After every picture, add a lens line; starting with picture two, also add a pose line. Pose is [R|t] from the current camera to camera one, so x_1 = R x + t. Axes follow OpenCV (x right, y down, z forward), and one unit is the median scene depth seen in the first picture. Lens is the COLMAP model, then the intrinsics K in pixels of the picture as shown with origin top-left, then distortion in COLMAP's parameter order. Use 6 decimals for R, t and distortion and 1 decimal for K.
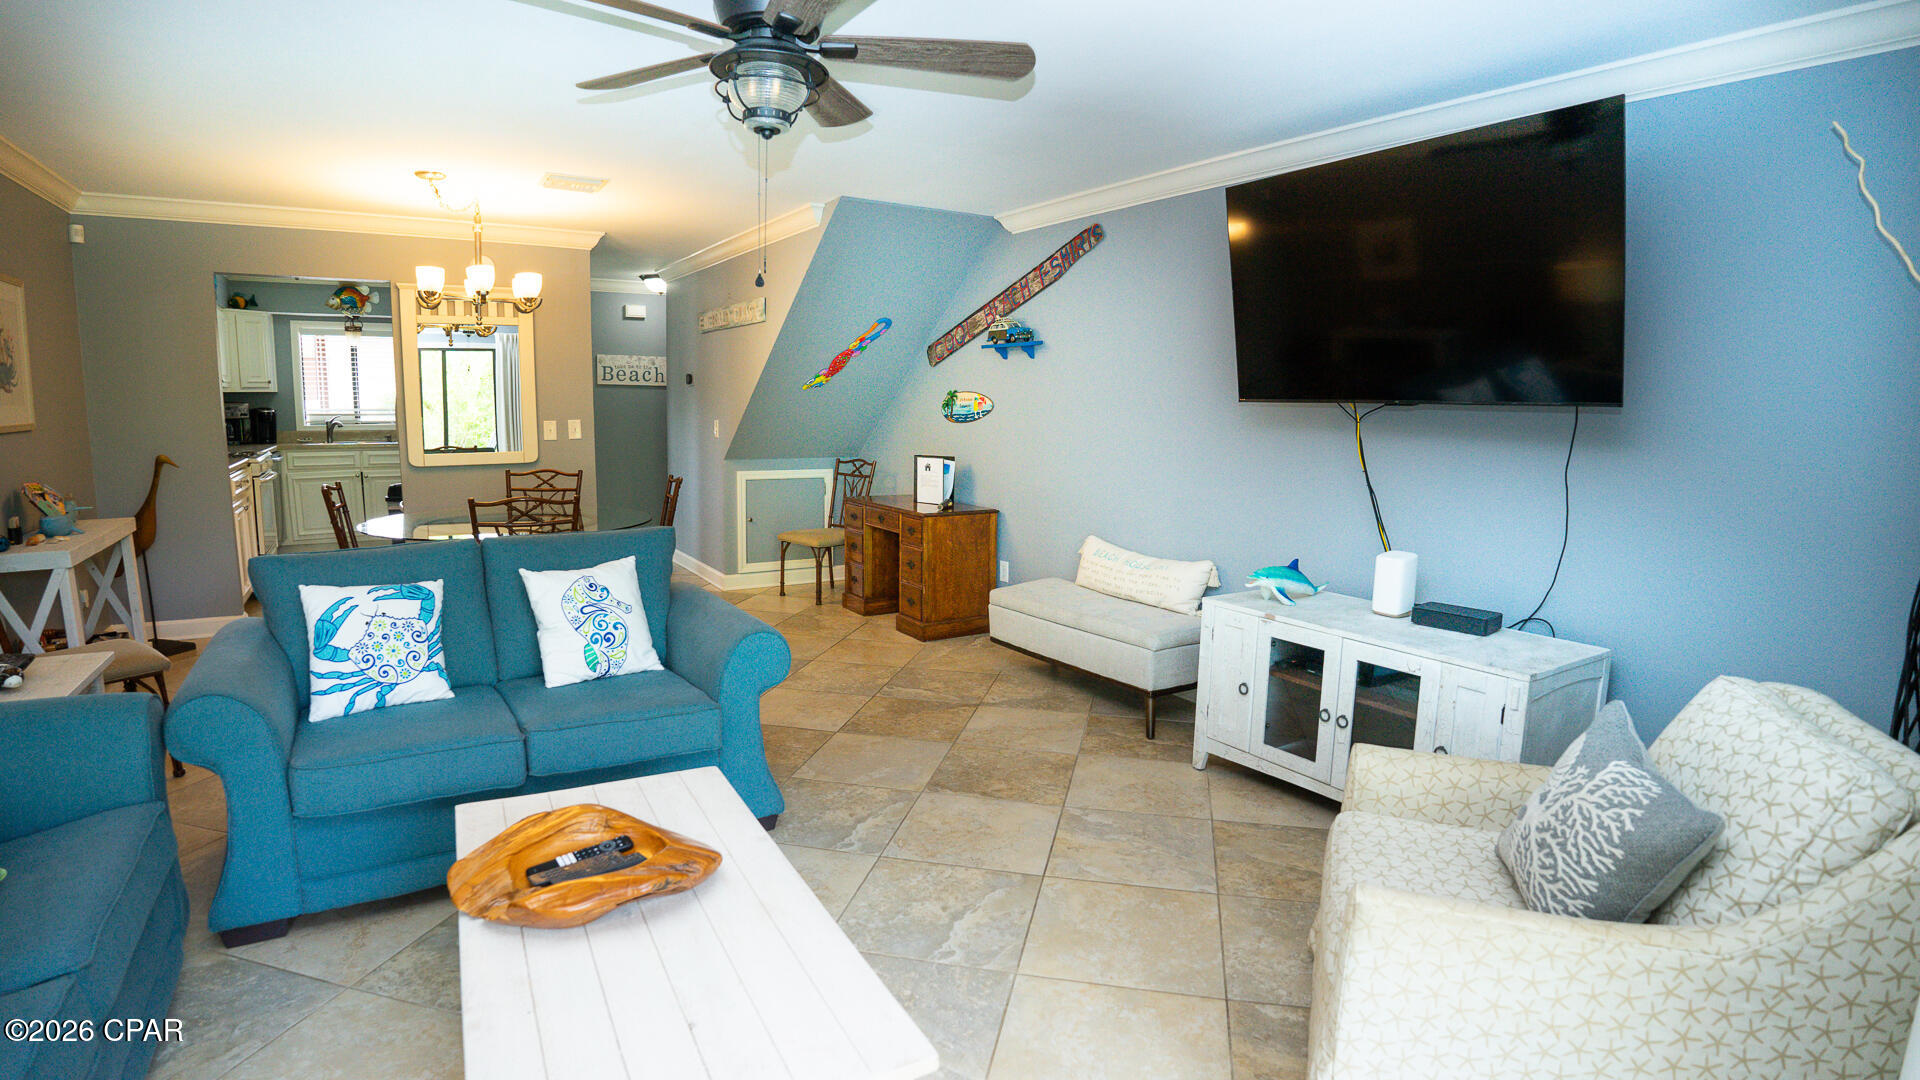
lens RADIAL K [[940.1, 0, 961.3], [0, 940.1, 546.2], [0, 0, 1]] dist [-0.104972, 0.021900]
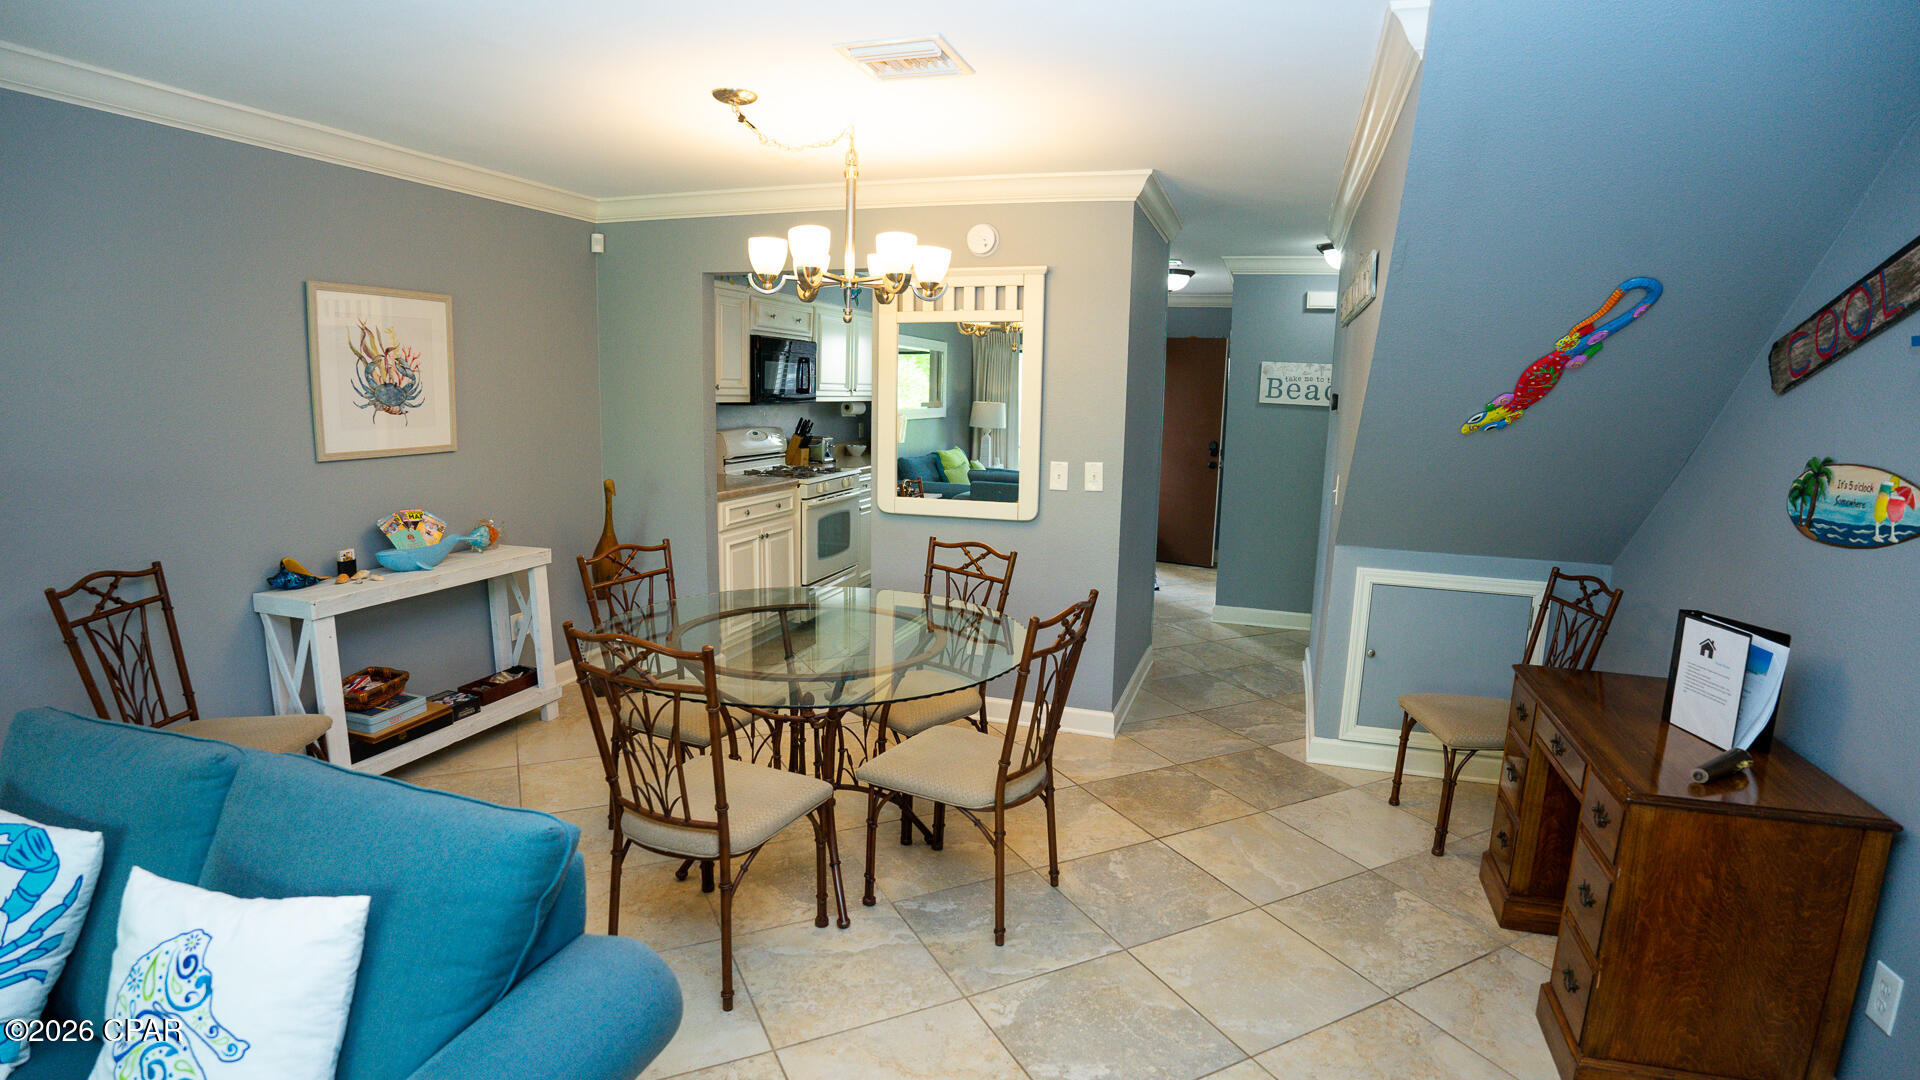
lens RADIAL K [[940.1, 0, 962.0], [0, 940.1, 543.4], [0, 0, 1]] dist [-0.104972, 0.021900]
pose [[0.631042, 0.123070, -0.765924, 0.049273], [-0.129752, 0.990171, 0.052200, -0.117515], [0.764820, 0.066440, 0.640809, 0.573775]]
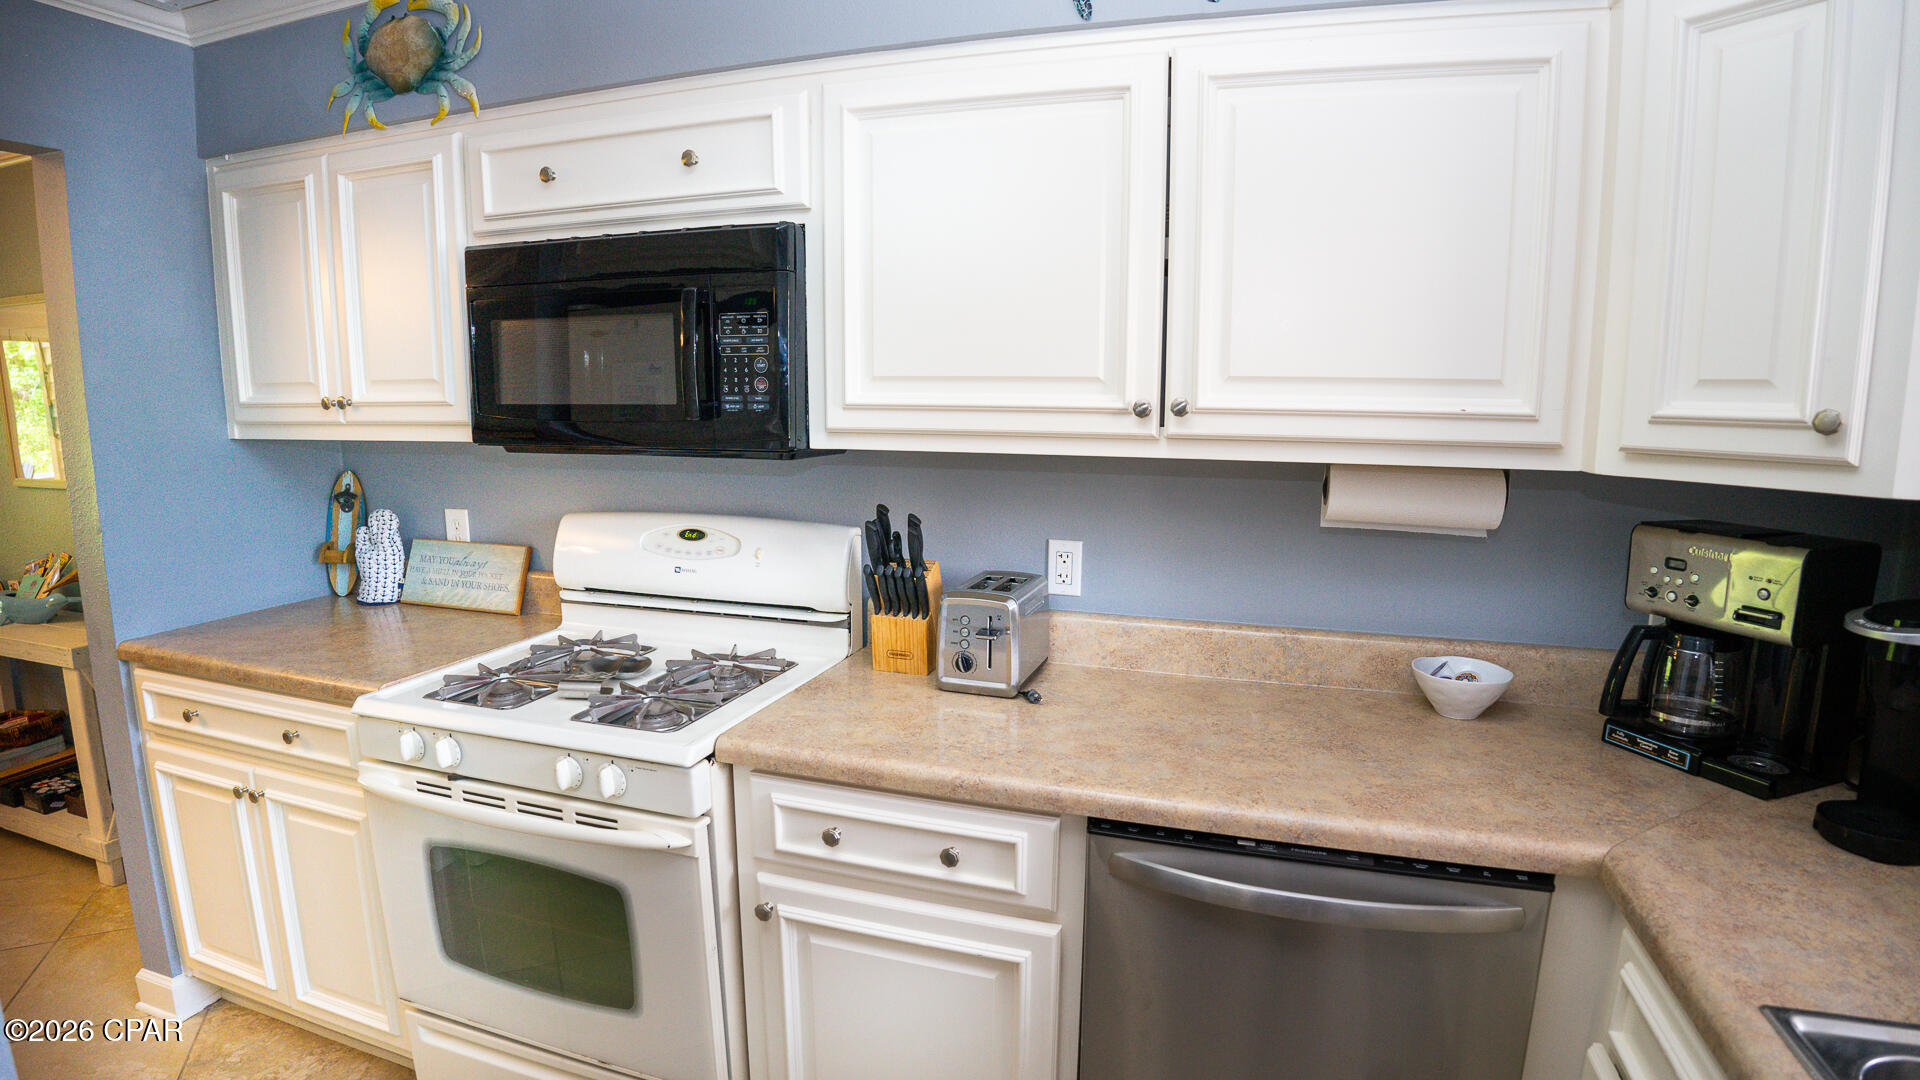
lens RADIAL K [[940.1, 0, 958.2], [0, 940.1, 543.5], [0, 0, 1]] dist [-0.104972, 0.021900]
pose [[-0.772748, 0.081793, -0.629421, -0.858729], [-0.112509, 0.958306, 0.262660, -0.271009], [0.624662, 0.273786, -0.731327, 1.469775]]
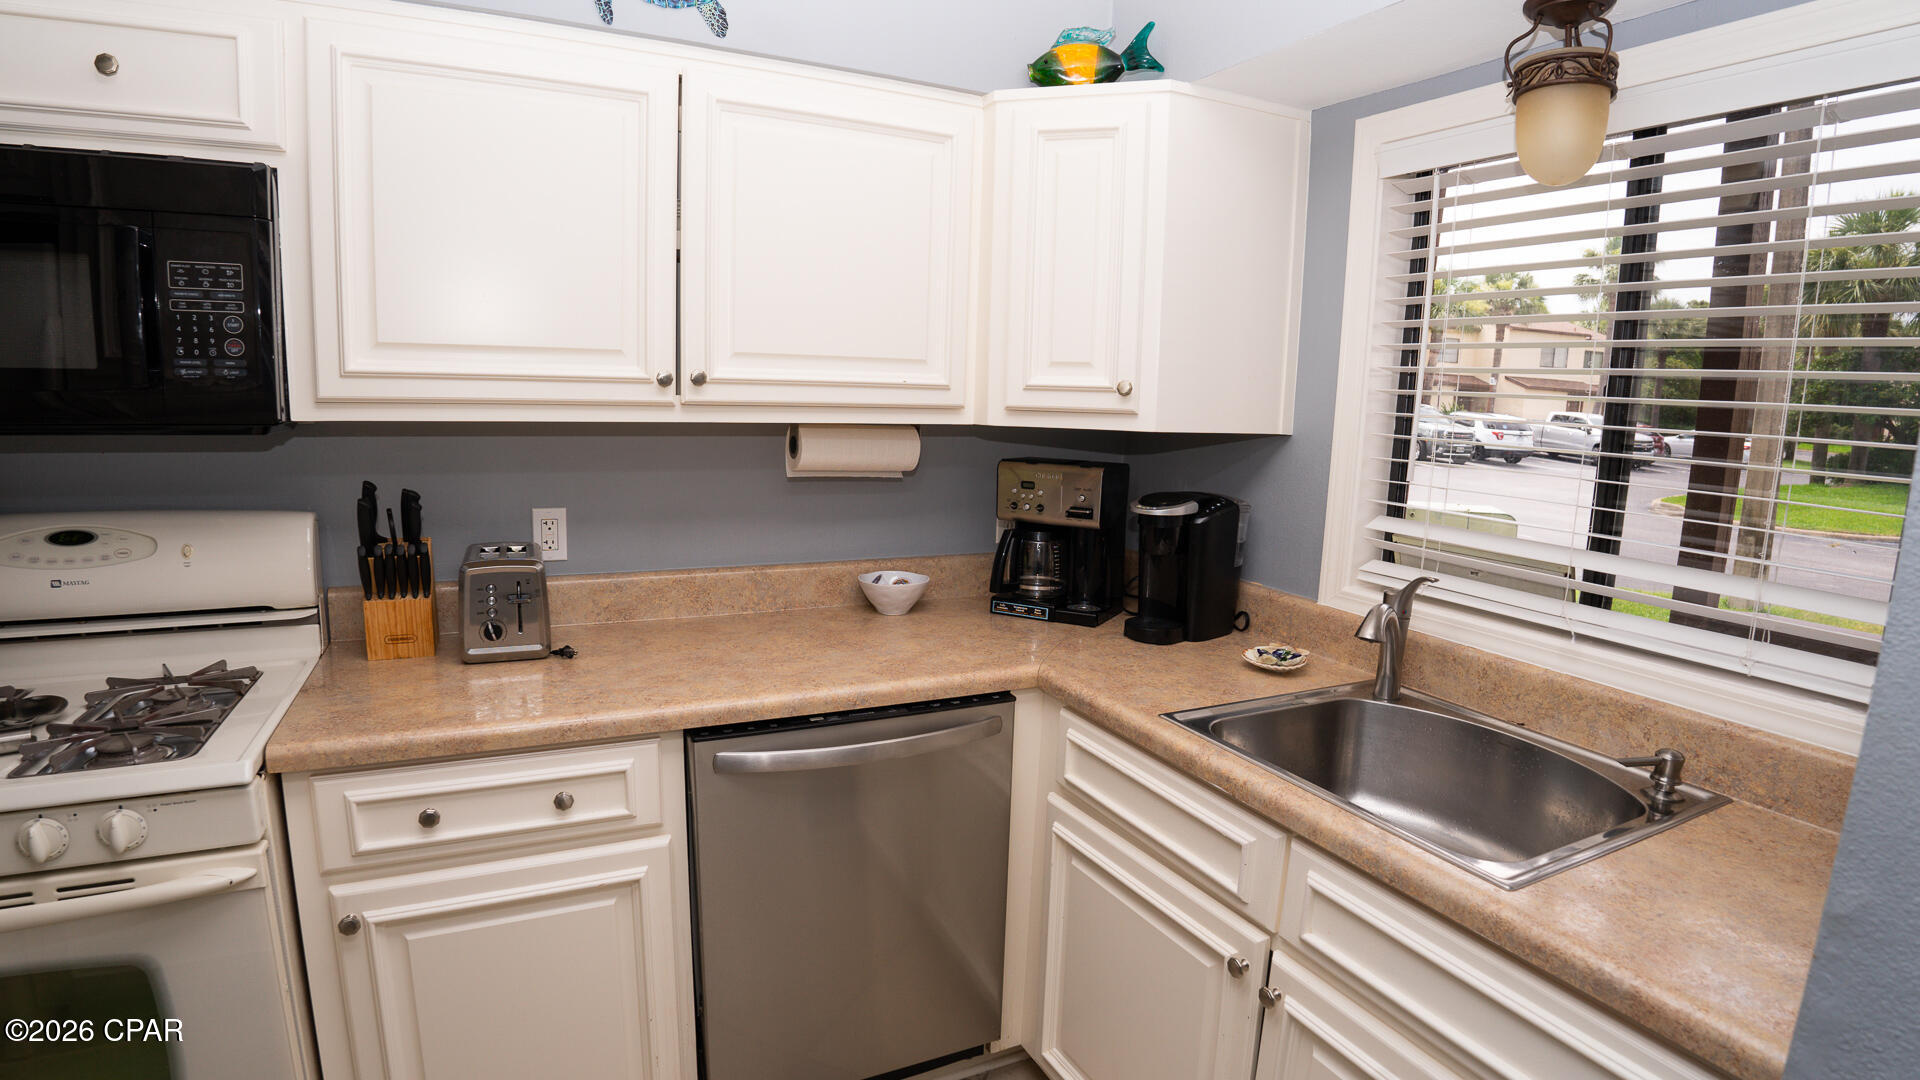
lens RADIAL K [[940.1, 0, 957.0], [0, 940.1, 539.1], [0, 0, 1]] dist [-0.104972, 0.021900]
pose [[-0.107973, 0.133544, -0.985144, -0.769978], [-0.182576, 0.971419, 0.151694, -0.255118], [0.977245, 0.196243, -0.080505, 1.421594]]
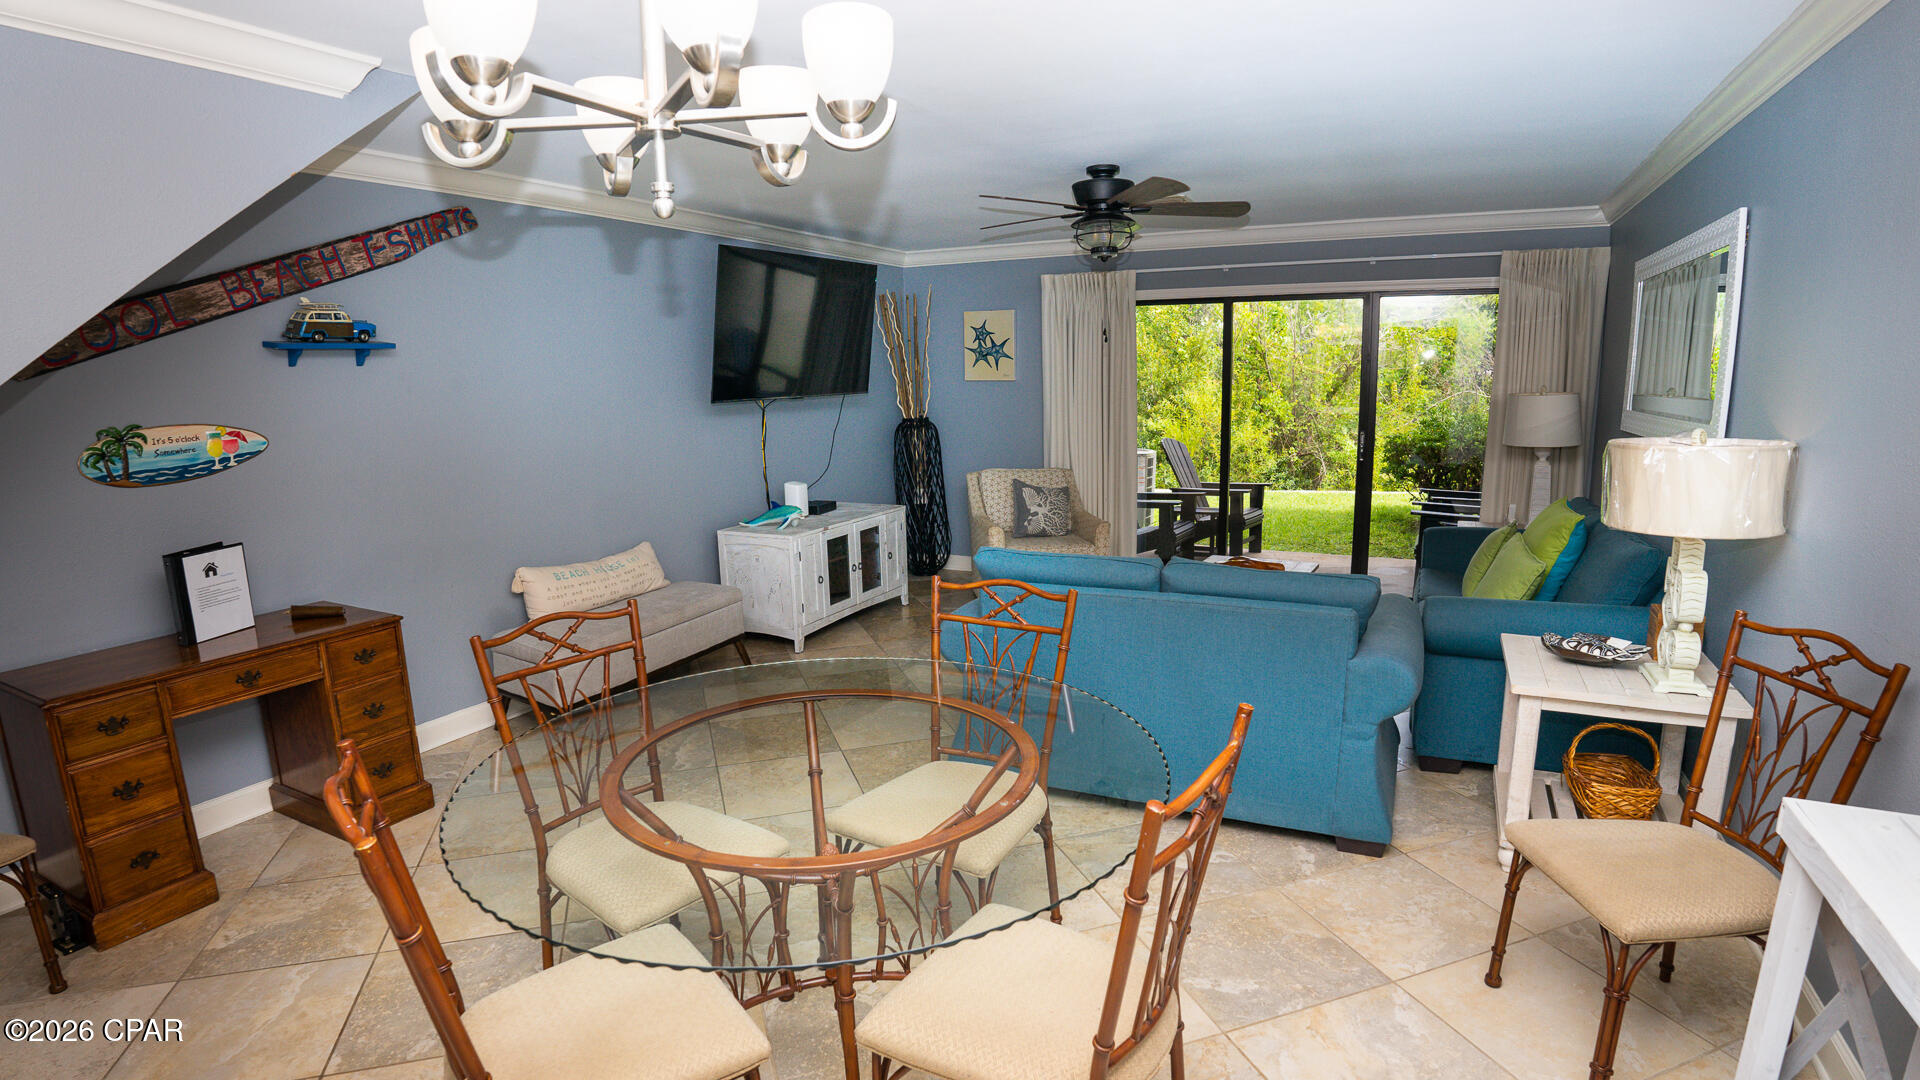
lens RADIAL K [[940.1, 0, 959.7], [0, 940.1, 541.2], [0, 0, 1]] dist [-0.104972, 0.021900]
pose [[-0.510470, -0.157568, 0.845336, -0.735311], [0.140122, 0.954686, 0.262566, -0.188034], [-0.848402, 0.252483, -0.465259, 0.961840]]
